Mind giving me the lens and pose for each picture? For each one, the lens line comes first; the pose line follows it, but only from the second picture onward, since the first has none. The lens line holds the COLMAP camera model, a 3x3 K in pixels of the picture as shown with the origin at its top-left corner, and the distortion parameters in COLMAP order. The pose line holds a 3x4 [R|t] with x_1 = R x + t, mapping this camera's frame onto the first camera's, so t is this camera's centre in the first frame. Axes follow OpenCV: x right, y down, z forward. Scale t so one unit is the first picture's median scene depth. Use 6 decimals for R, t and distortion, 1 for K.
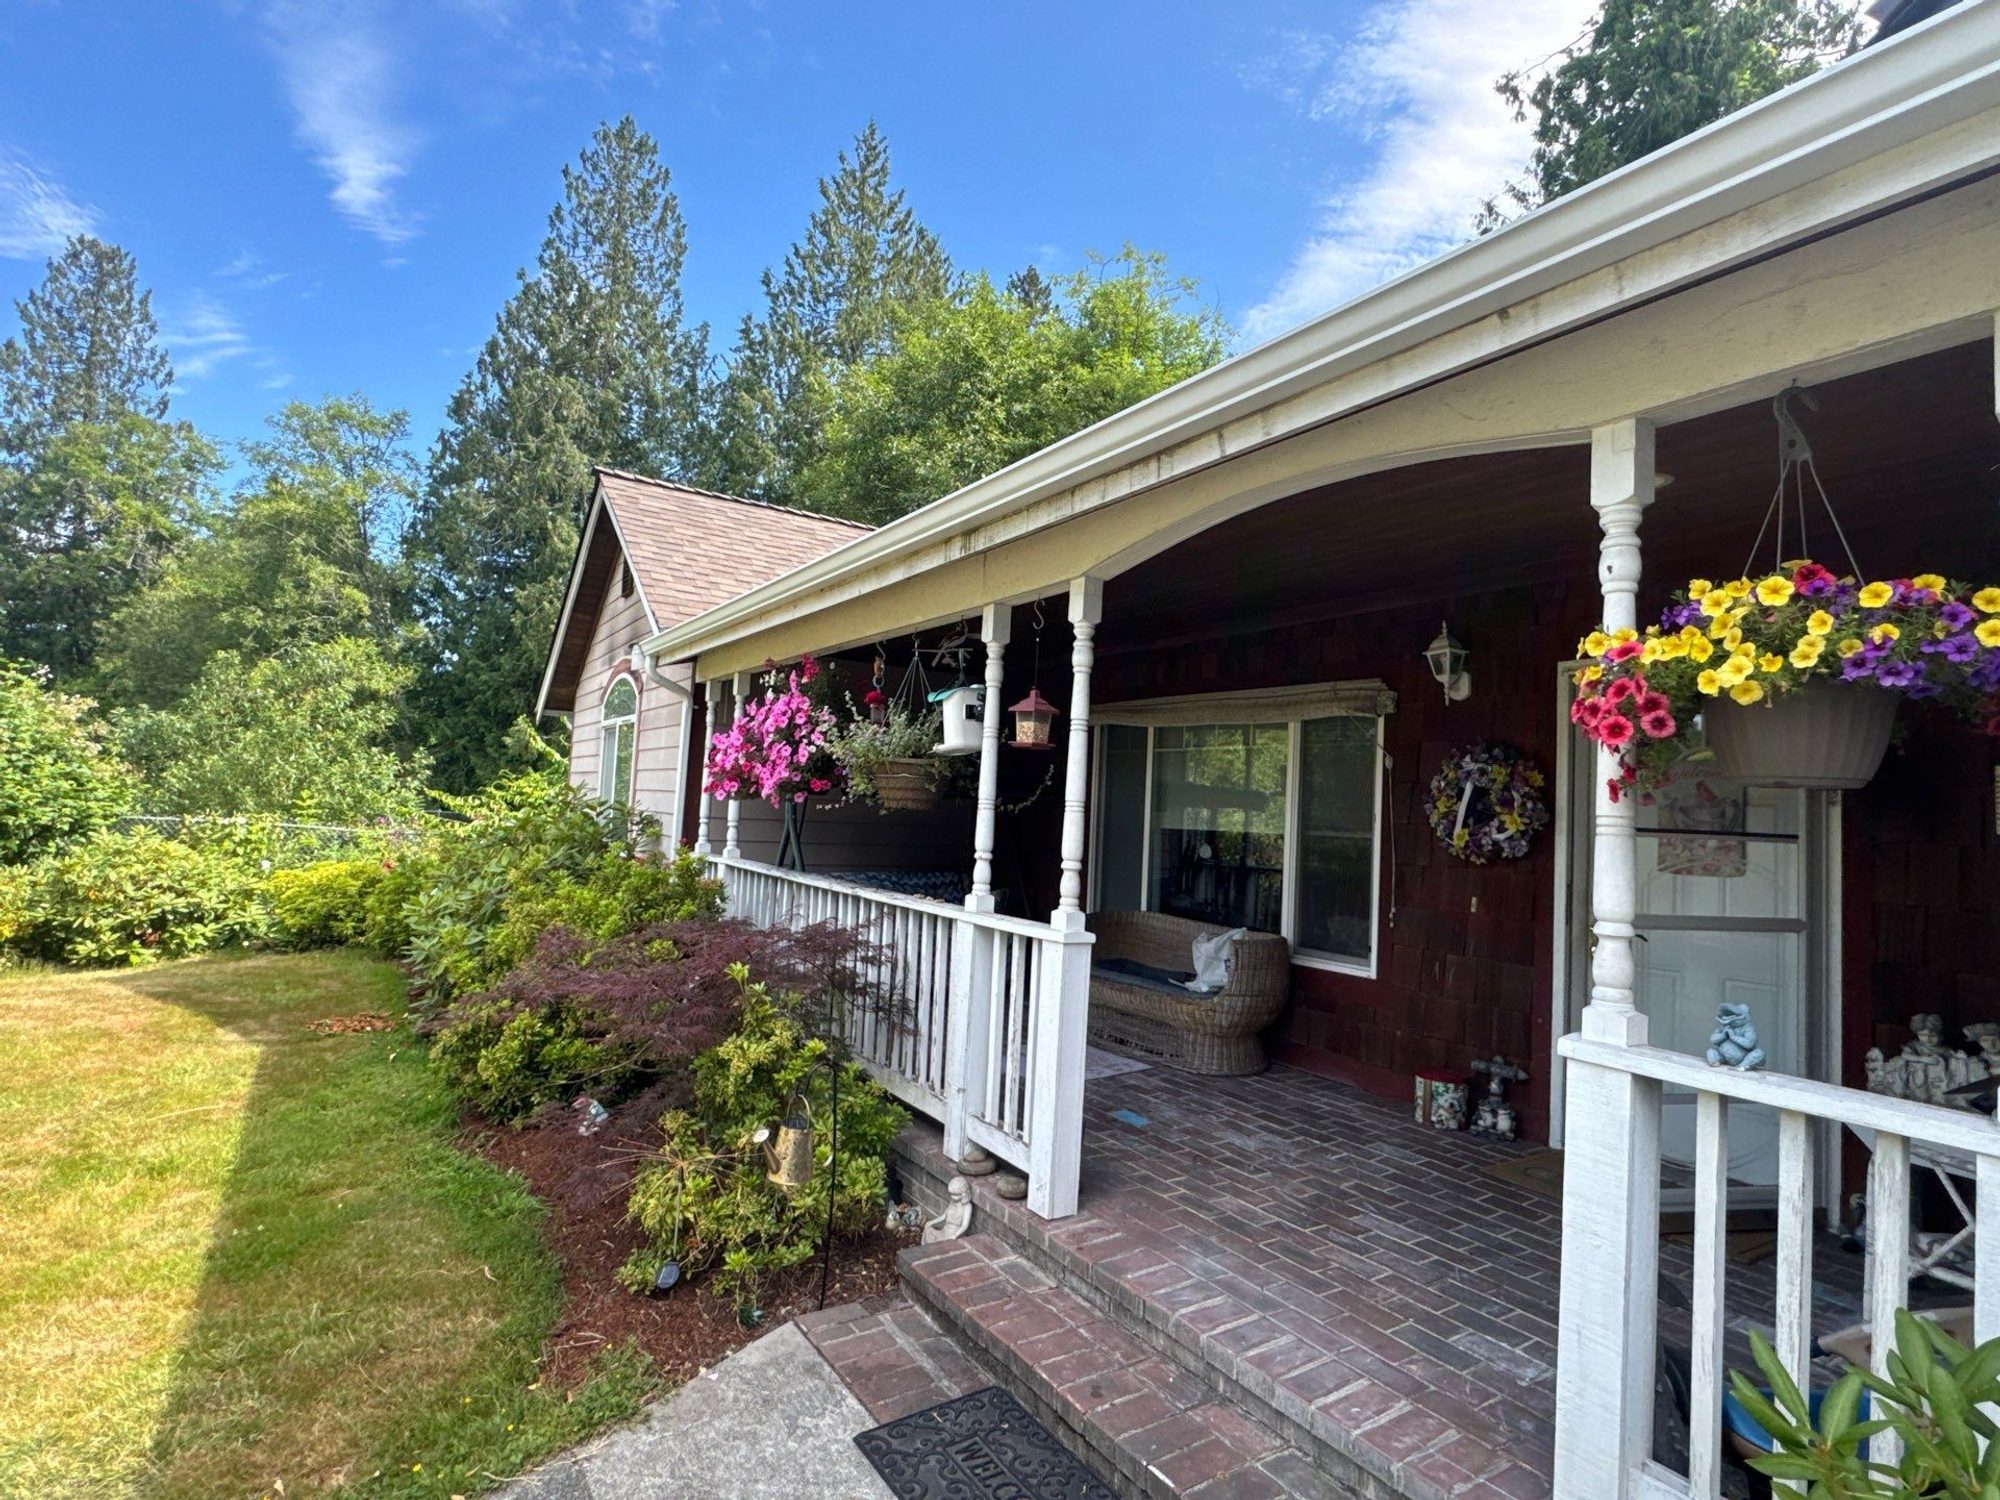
lens RADIAL K [[1009.6, 0, 996.0], [0, 1009.6, 750.9], [0, 0, 1]] dist [-0.010608, 0.001798]
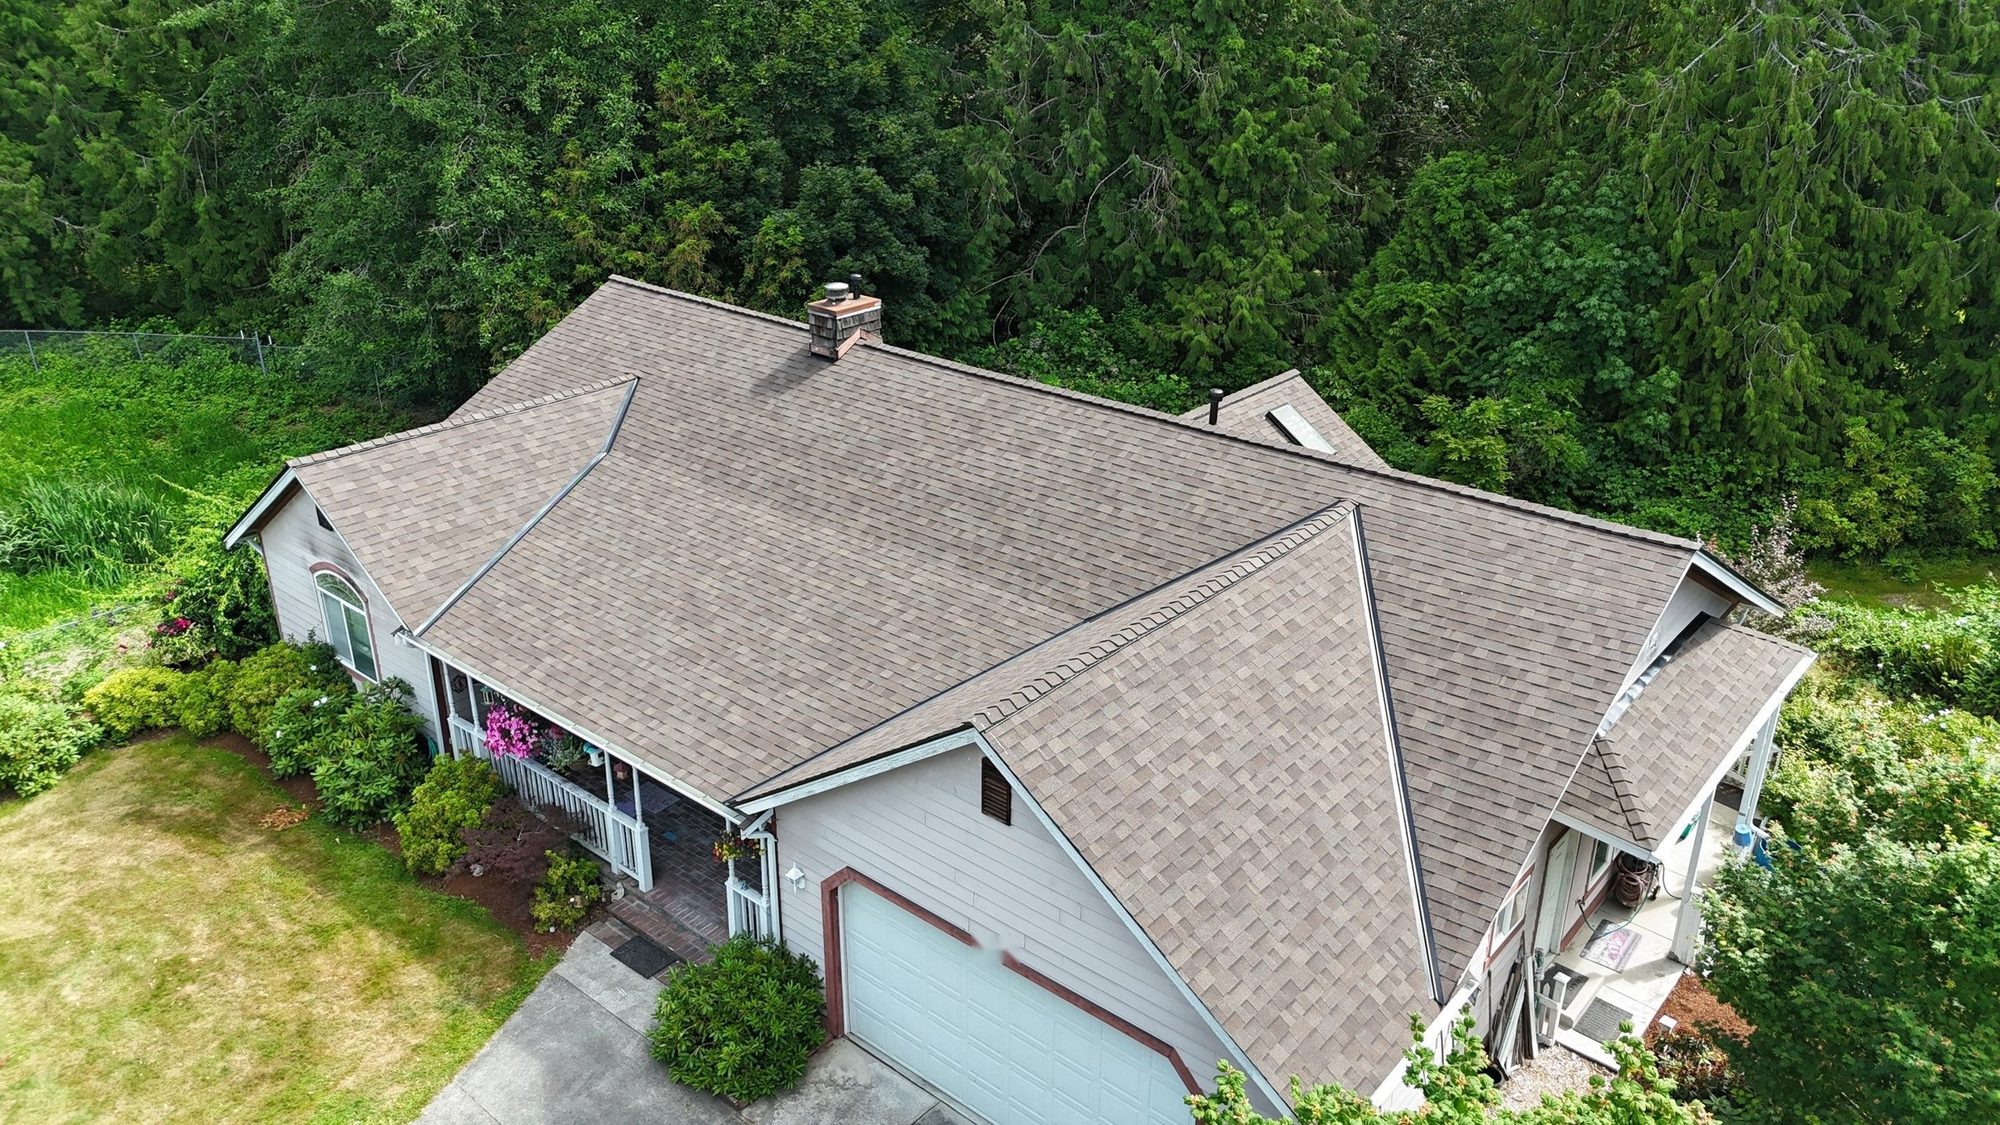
lens RADIAL K [[1425.2, 0, 1002.6], [0, 1425.2, 564.8], [0, 0, 1]] dist [0.051673, -0.035353]
pose [[0.950494, -0.162557, 0.264832, 0.101260], [0.019714, 0.882086, 0.470677, -3.169305], [-0.310116, -0.442154, 0.841622, -3.469930]]
